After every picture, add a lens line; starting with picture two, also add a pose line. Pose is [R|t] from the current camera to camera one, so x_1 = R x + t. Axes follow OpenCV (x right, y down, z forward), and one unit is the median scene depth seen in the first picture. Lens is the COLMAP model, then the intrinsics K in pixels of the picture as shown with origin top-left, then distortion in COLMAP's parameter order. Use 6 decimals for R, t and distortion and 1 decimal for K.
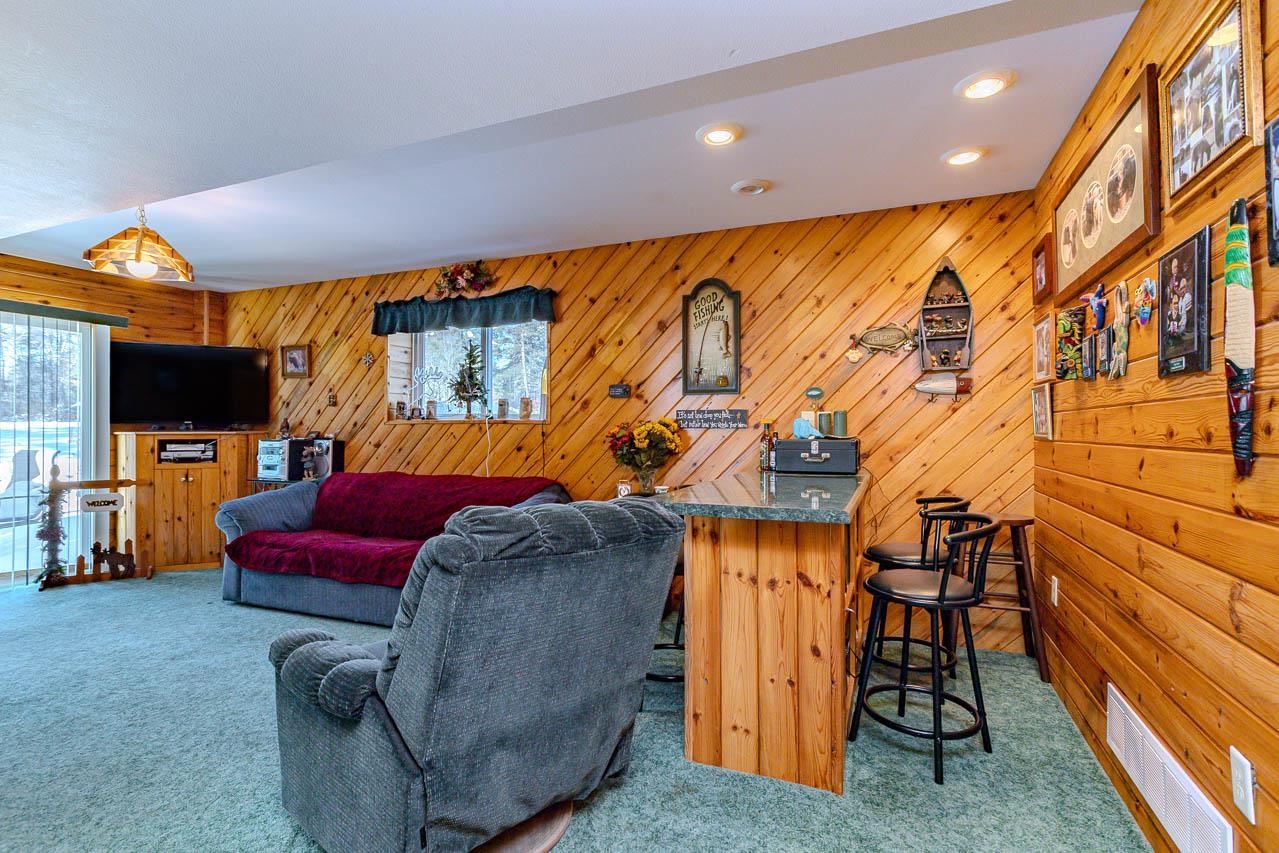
lens RADIAL K [[601.3, 0, 619.2], [0, 601.3, 426.2], [0, 0, 1]] dist [0.002475, 0.001341]
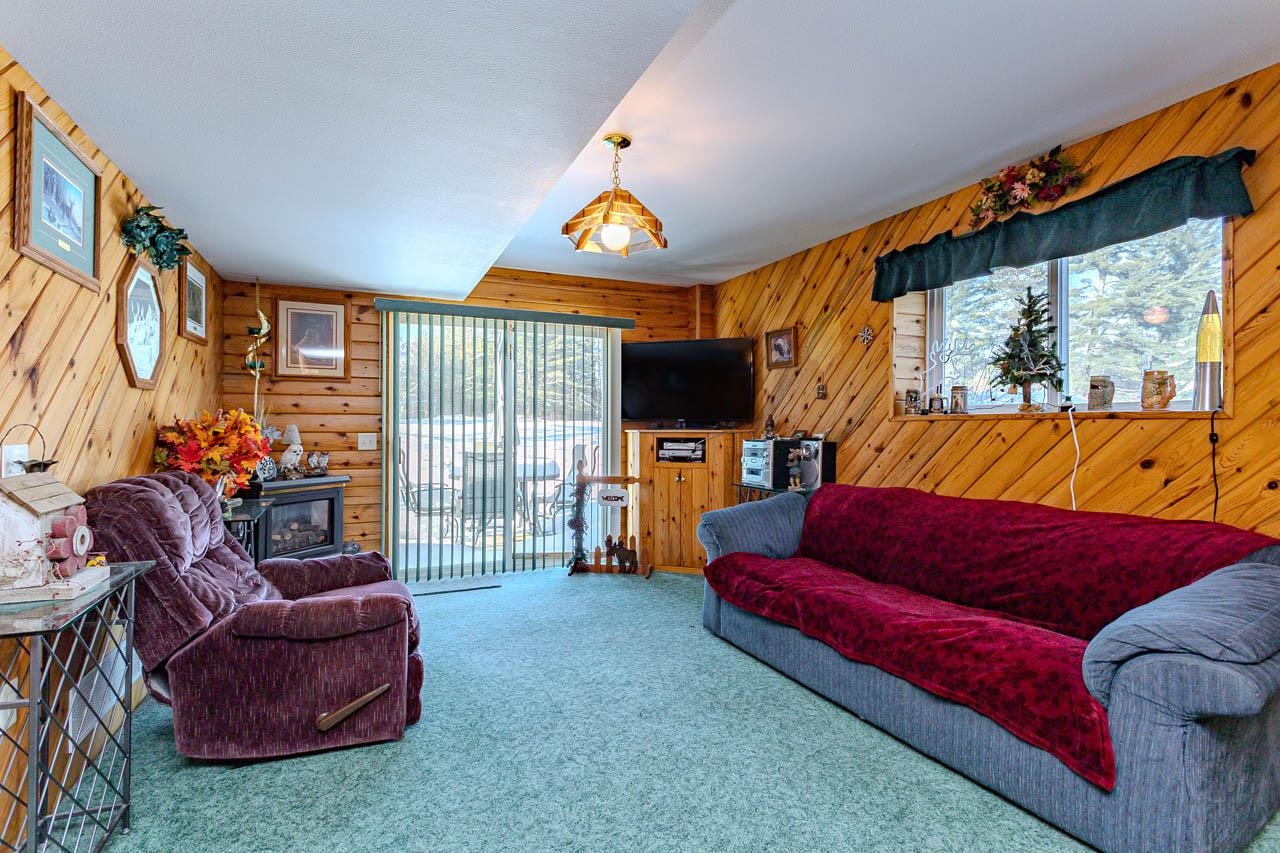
lens RADIAL K [[601.8, 0, 637.4], [0, 601.8, 424.8], [0, 0, 1]] dist [0.002475, 0.001341]
pose [[0.744787, -0.000933, -0.667302, -0.133601], [0.001802, 0.999998, 0.000613, 0.000432], [0.667300, -0.001659, 0.744787, 0.255326]]
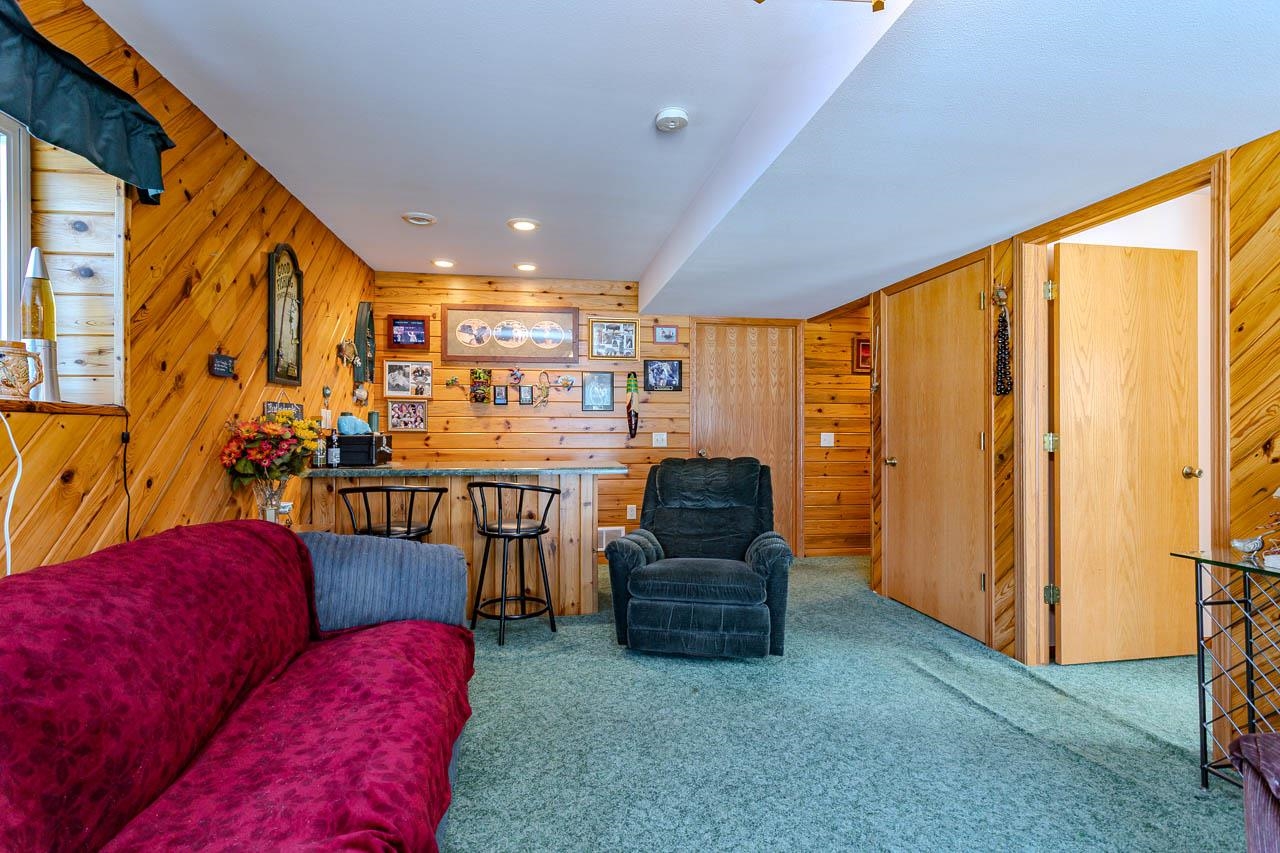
lens RADIAL K [[601.8, 0, 633.3], [0, 601.8, 427.9], [0, 0, 1]] dist [0.002475, 0.001341]
pose [[-0.541585, -0.004093, 0.840636, -0.644849], [-0.007037, 0.999975, 0.000335, 0.003015], [-0.840616, -0.005734, -0.541601, 0.832953]]
